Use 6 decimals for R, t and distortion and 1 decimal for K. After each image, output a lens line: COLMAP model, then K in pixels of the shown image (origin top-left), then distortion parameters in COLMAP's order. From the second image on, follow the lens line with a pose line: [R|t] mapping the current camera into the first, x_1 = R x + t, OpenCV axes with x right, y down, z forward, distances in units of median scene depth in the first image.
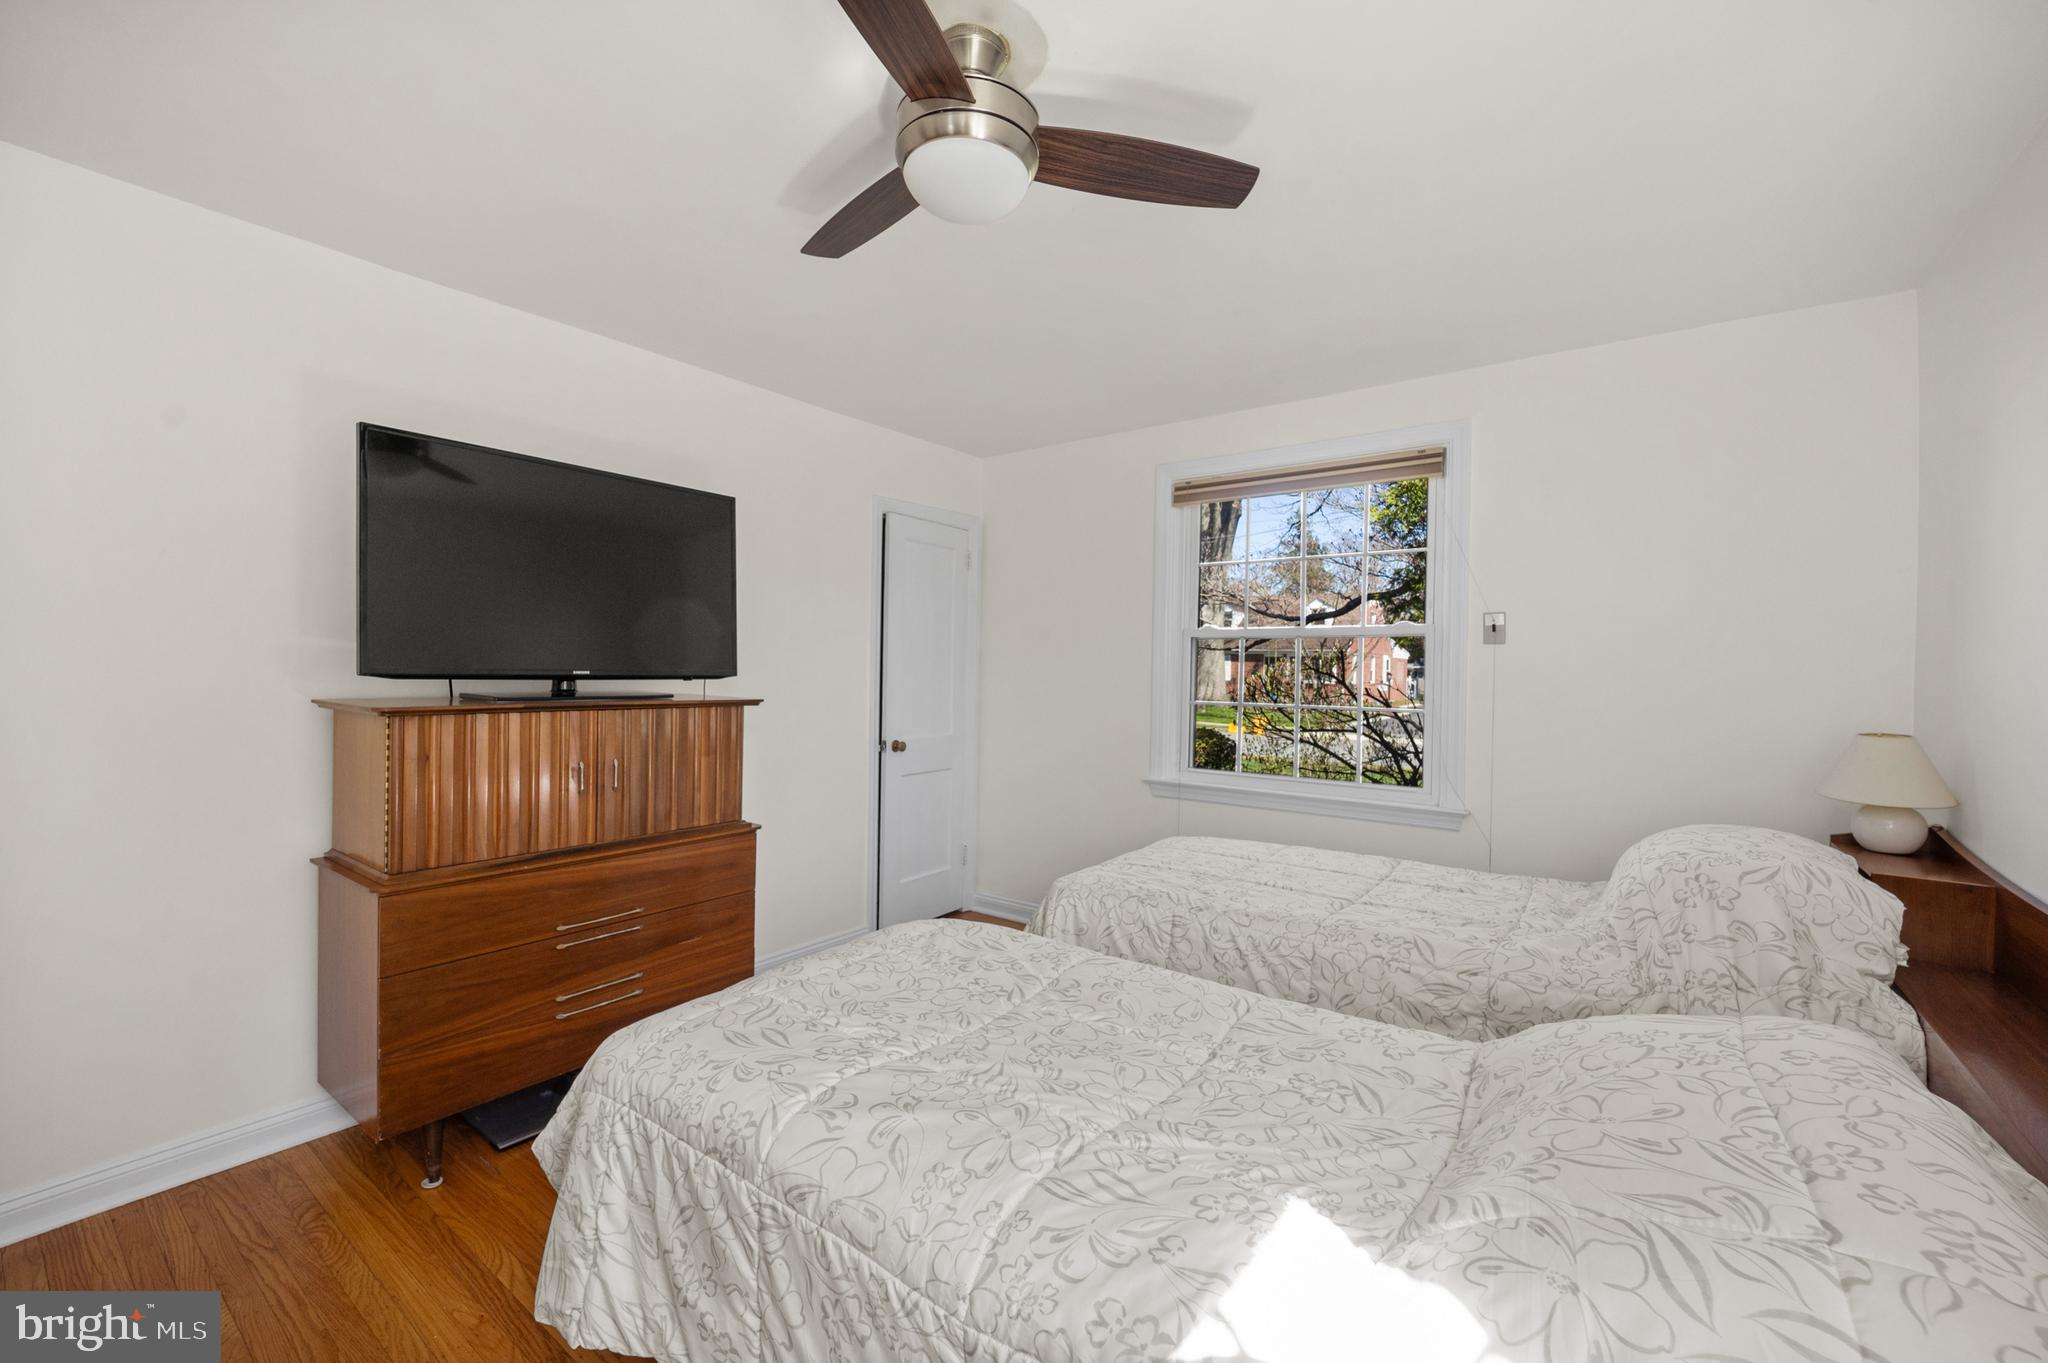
lens RADIAL K [[854.8, 0, 1031.9], [0, 854.8, 670.7], [0, 0, 1]] dist [0.000679, -0.000144]
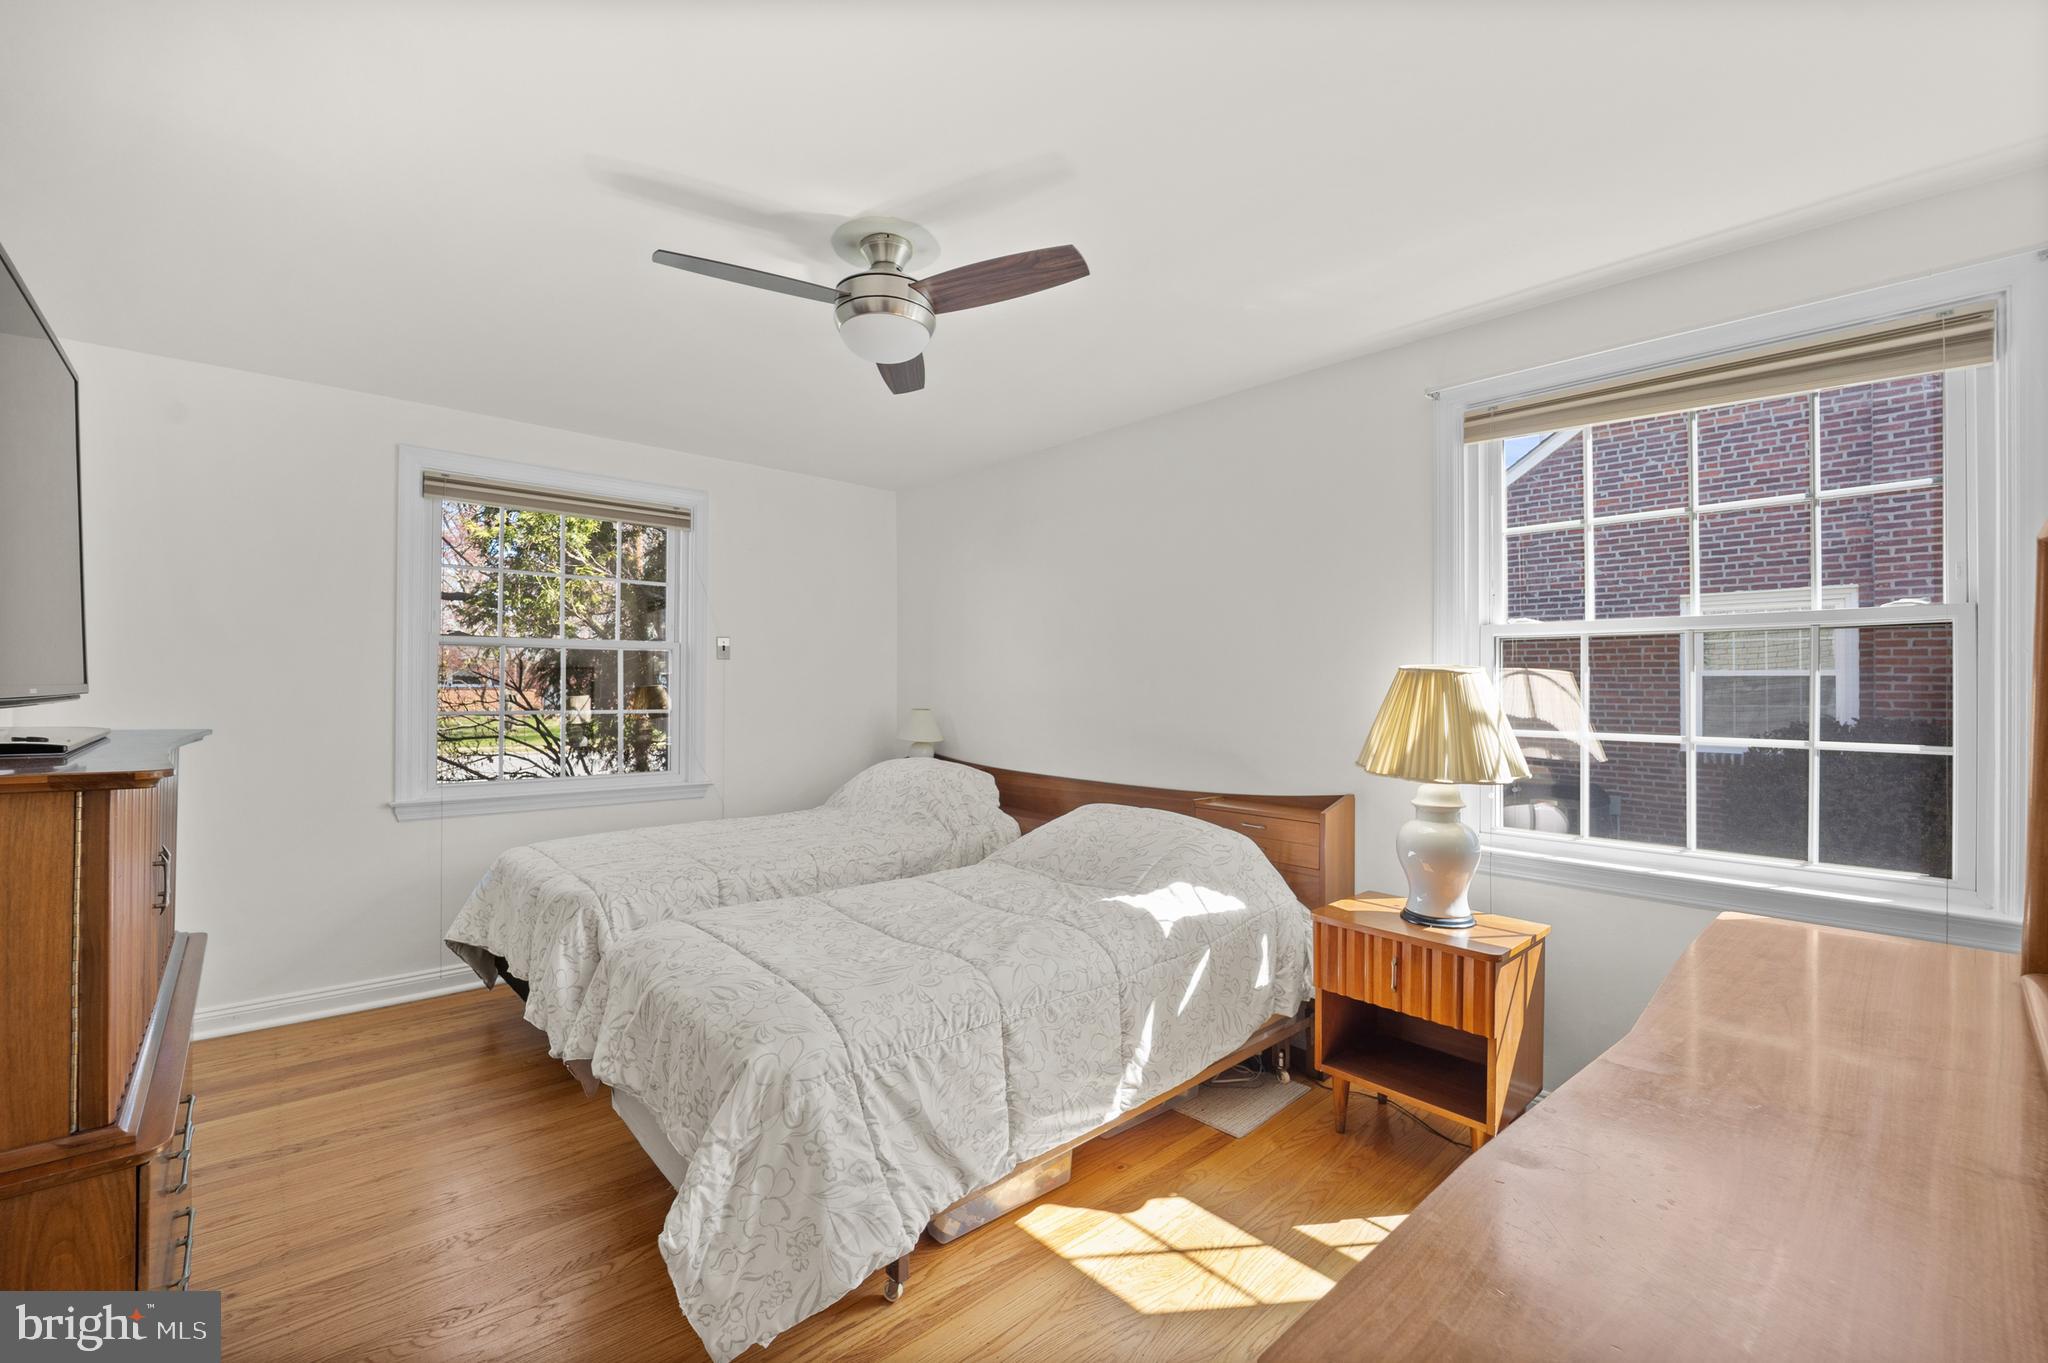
lens RADIAL K [[854.8, 0, 1031.9], [0, 854.8, 670.7], [0, 0, 1]] dist [0.000679, -0.000144]
pose [[0.155190, 0.005748, 0.987868, -0.848341], [-0.013477, 0.999902, -0.003700, -0.016155], [-0.987793, -0.012740, 0.155252, 0.313947]]
